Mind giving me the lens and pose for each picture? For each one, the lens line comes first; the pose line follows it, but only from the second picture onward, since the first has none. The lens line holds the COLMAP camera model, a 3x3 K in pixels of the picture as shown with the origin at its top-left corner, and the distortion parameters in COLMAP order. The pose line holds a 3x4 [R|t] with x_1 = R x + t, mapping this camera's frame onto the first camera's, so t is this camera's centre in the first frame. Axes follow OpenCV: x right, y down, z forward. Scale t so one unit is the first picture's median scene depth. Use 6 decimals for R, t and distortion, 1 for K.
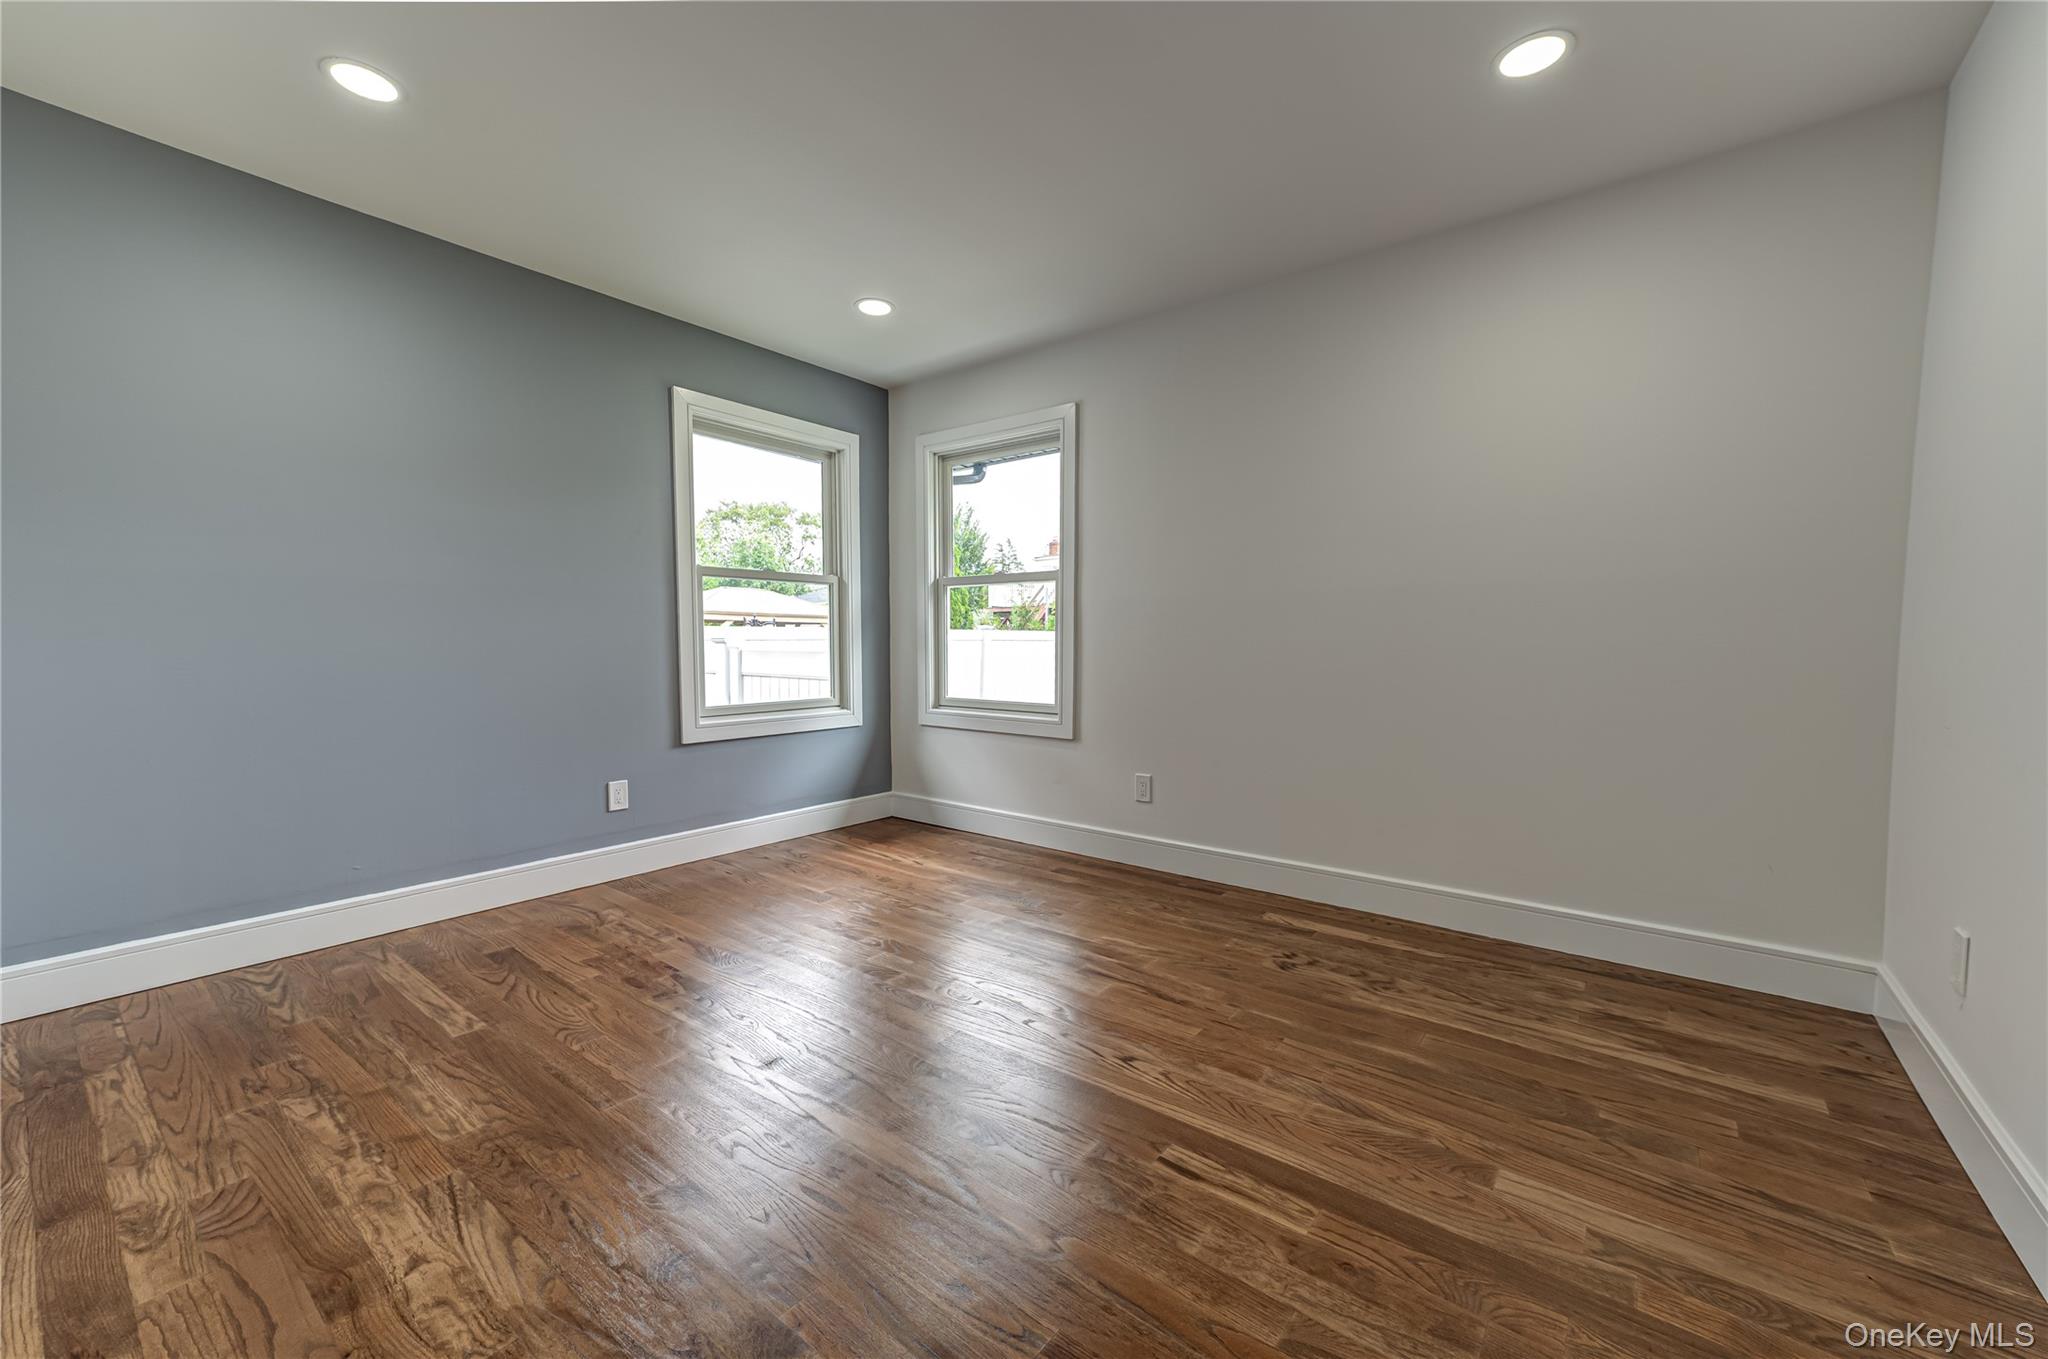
lens RADIAL K [[799.6, 0, 1019.2], [0, 799.6, 690.2], [0, 0, 1]] dist [0.016690, 0.000724]
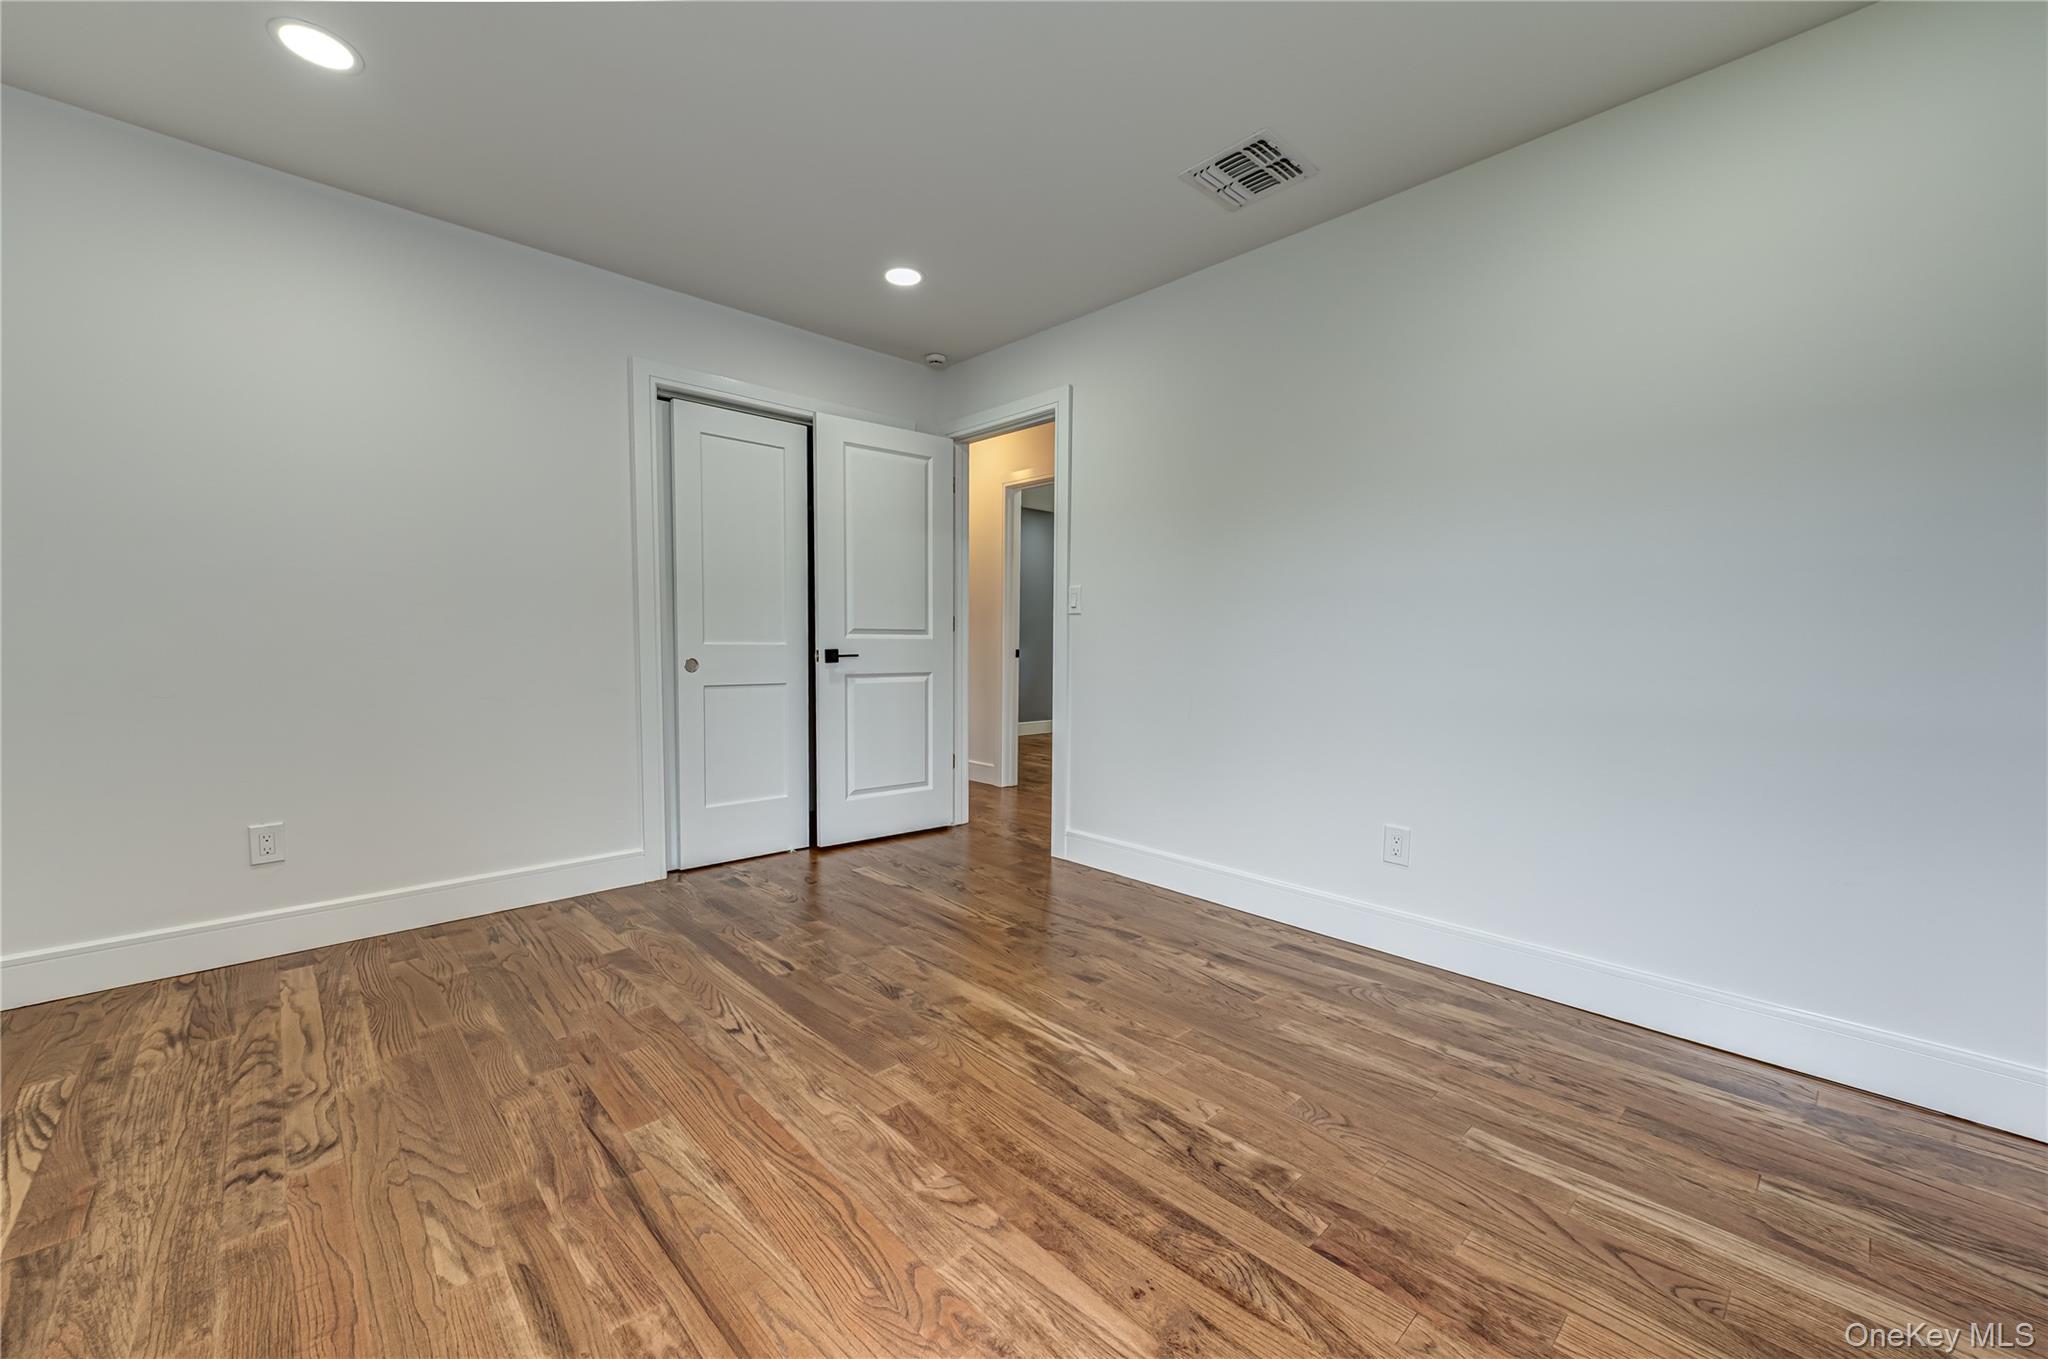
lens RADIAL K [[799.6, 0, 1019.2], [0, 799.6, 690.2], [0, 0, 1]] dist [0.016690, 0.000724]
pose [[-0.988965, -0.015985, 0.147282, -0.380962], [0.002244, 0.992431, 0.122779, -0.114720], [-0.148130, 0.121755, -0.981444, 1.910691]]
